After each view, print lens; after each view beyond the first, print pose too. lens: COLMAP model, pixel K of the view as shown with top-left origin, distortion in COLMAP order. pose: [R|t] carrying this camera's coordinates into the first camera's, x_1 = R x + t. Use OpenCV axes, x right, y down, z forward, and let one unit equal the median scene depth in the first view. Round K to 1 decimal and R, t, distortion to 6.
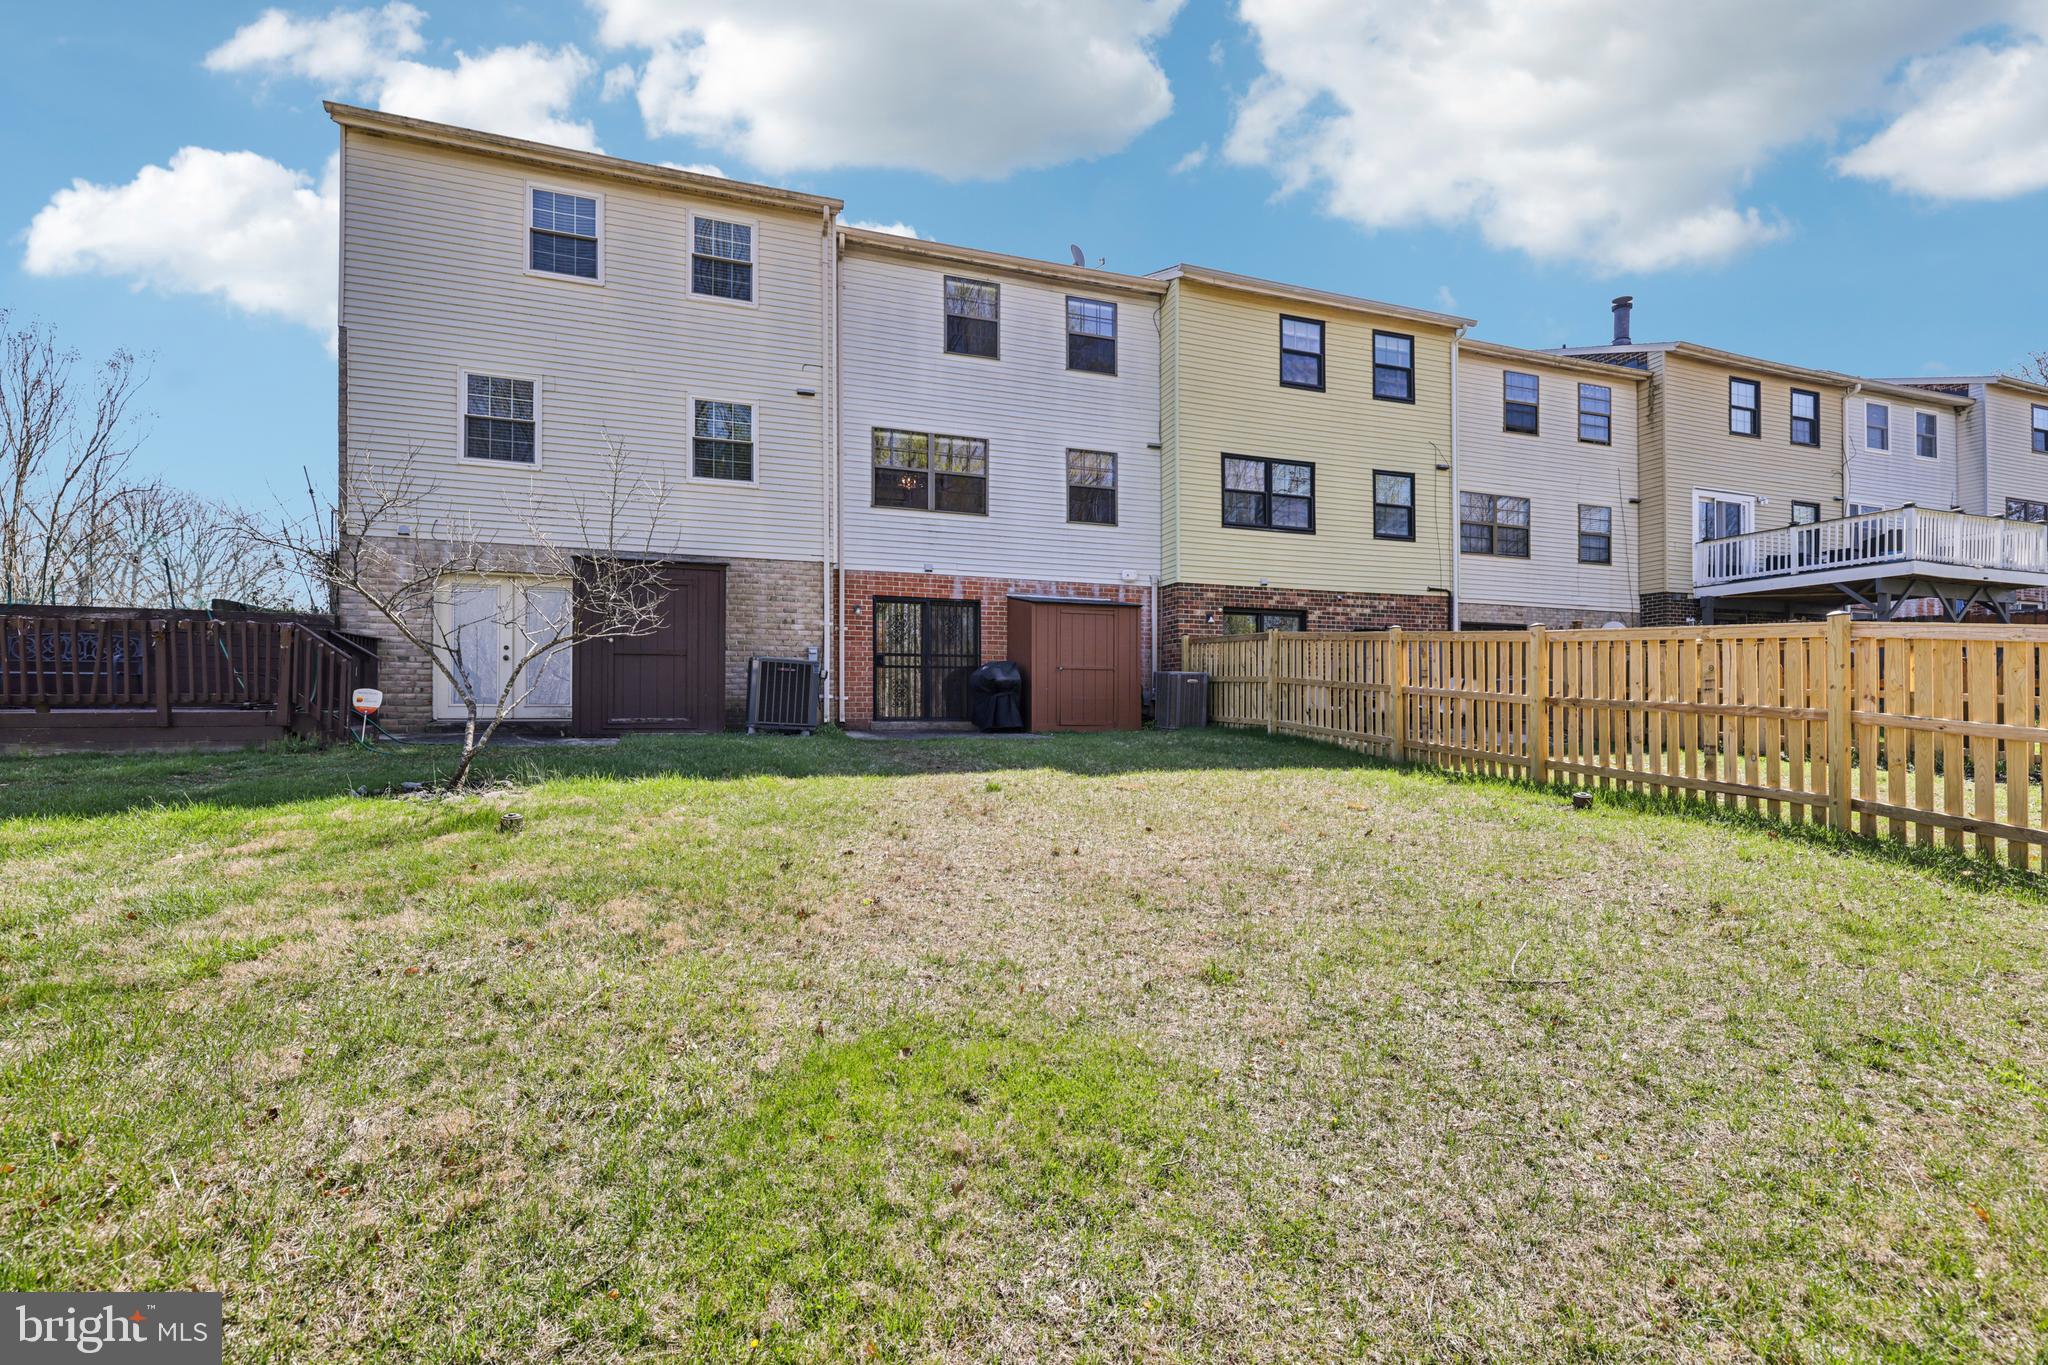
lens RADIAL K [[859.2, 0, 1013.5], [0, 859.2, 682.9], [0, 0, 1]] dist [0.001145, -0.003856]
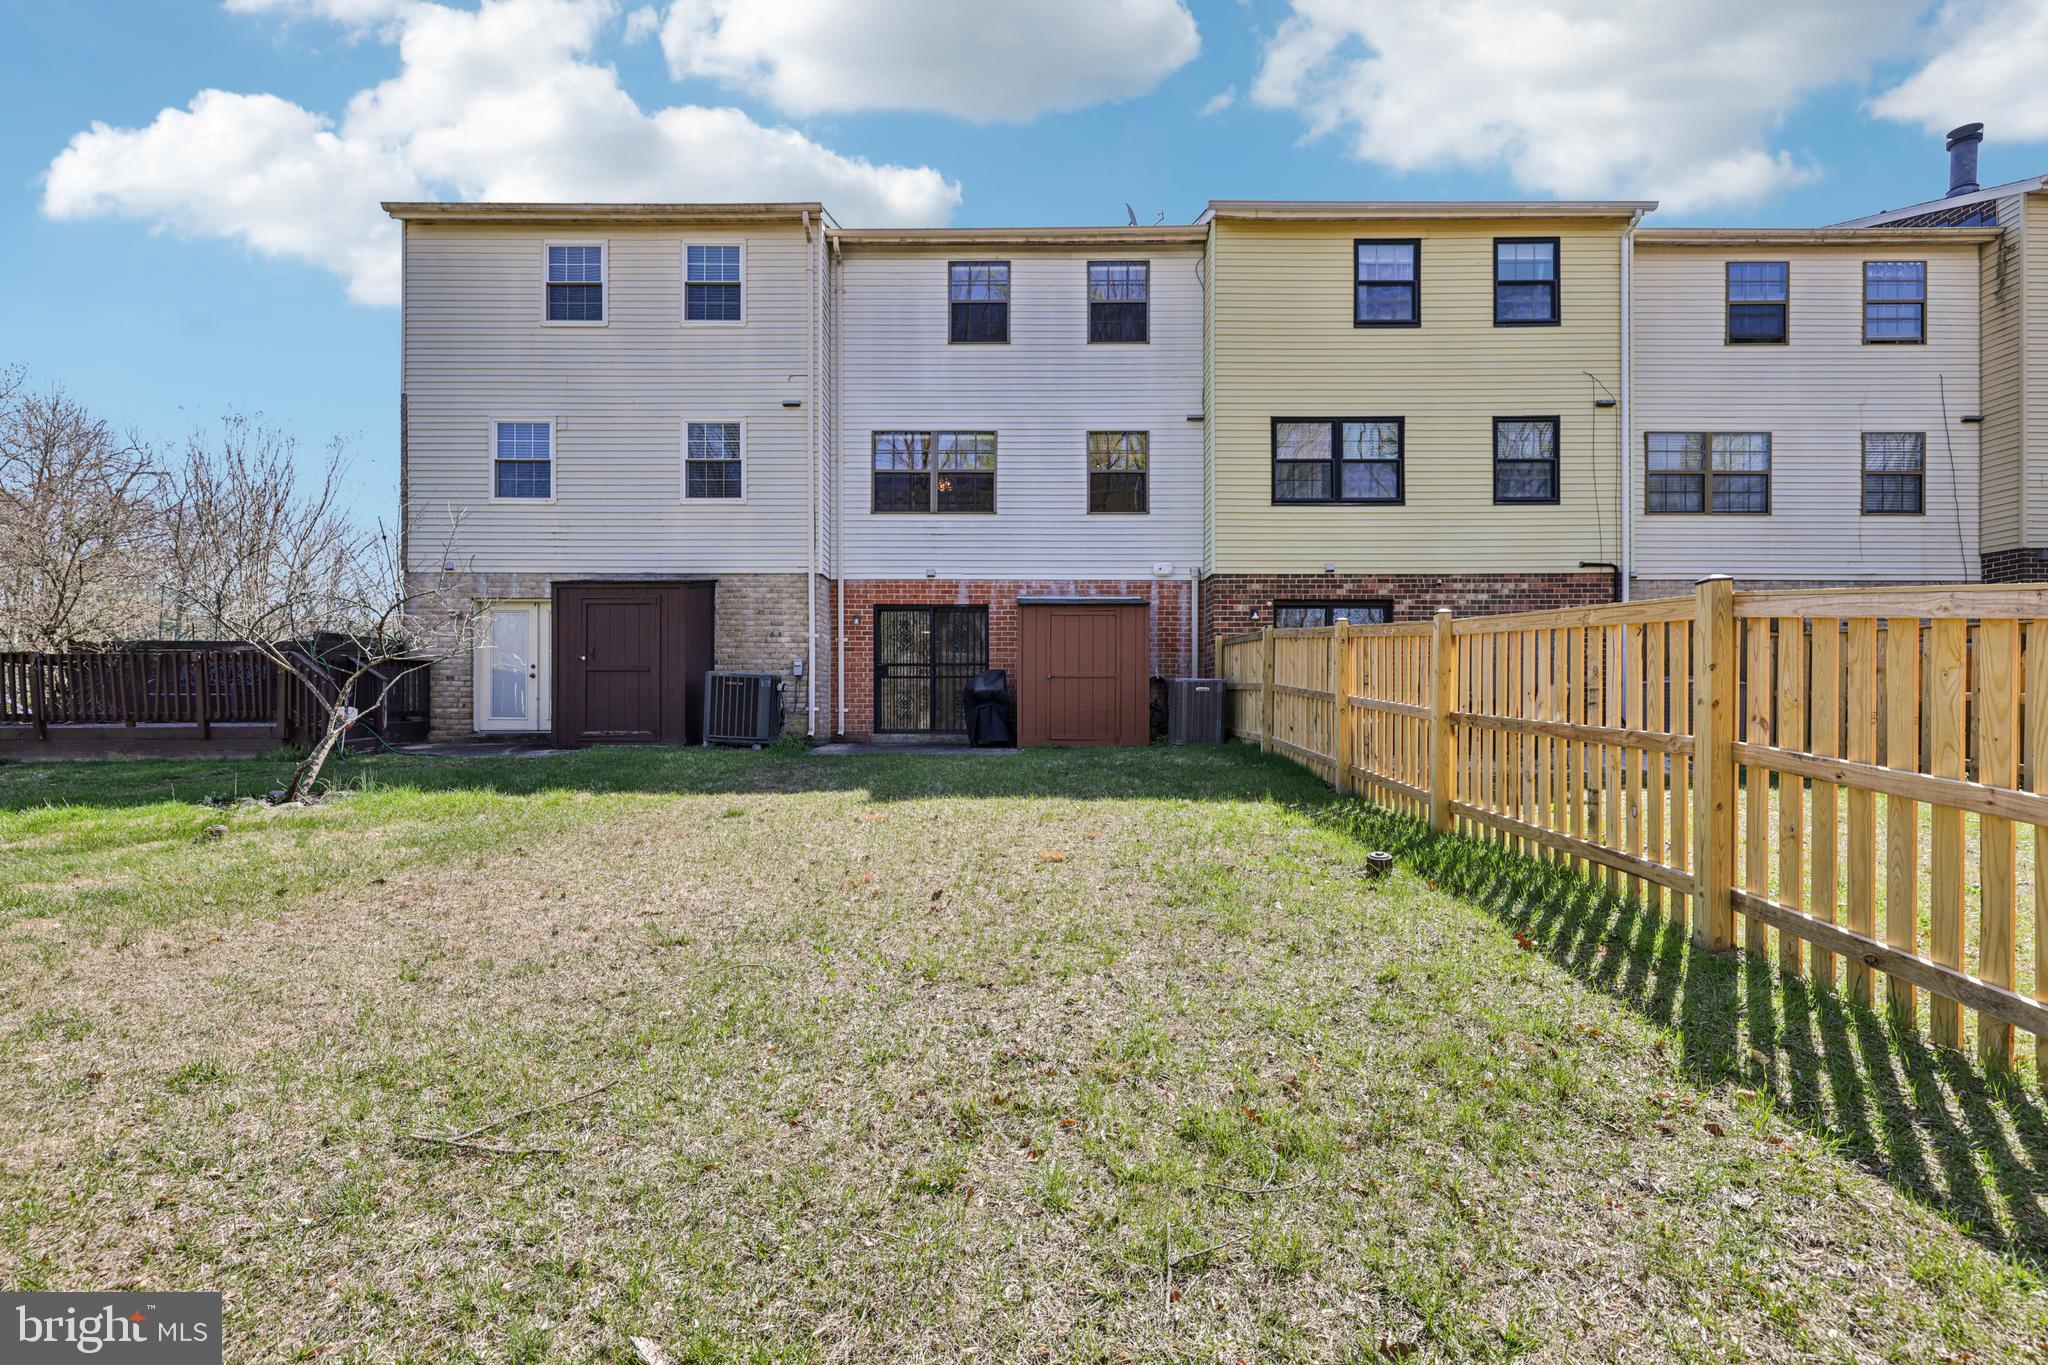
lens RADIAL K [[869.3, 0, 1010.7], [0, 869.3, 698.9], [0, 0, 1]] dist [-0.000817, 0.000159]
pose [[0.945990, -0.007007, -0.324120, 0.279132], [0.011214, 0.999875, 0.011113, -0.003744], [0.324001, -0.014147, 0.945951, 0.107332]]
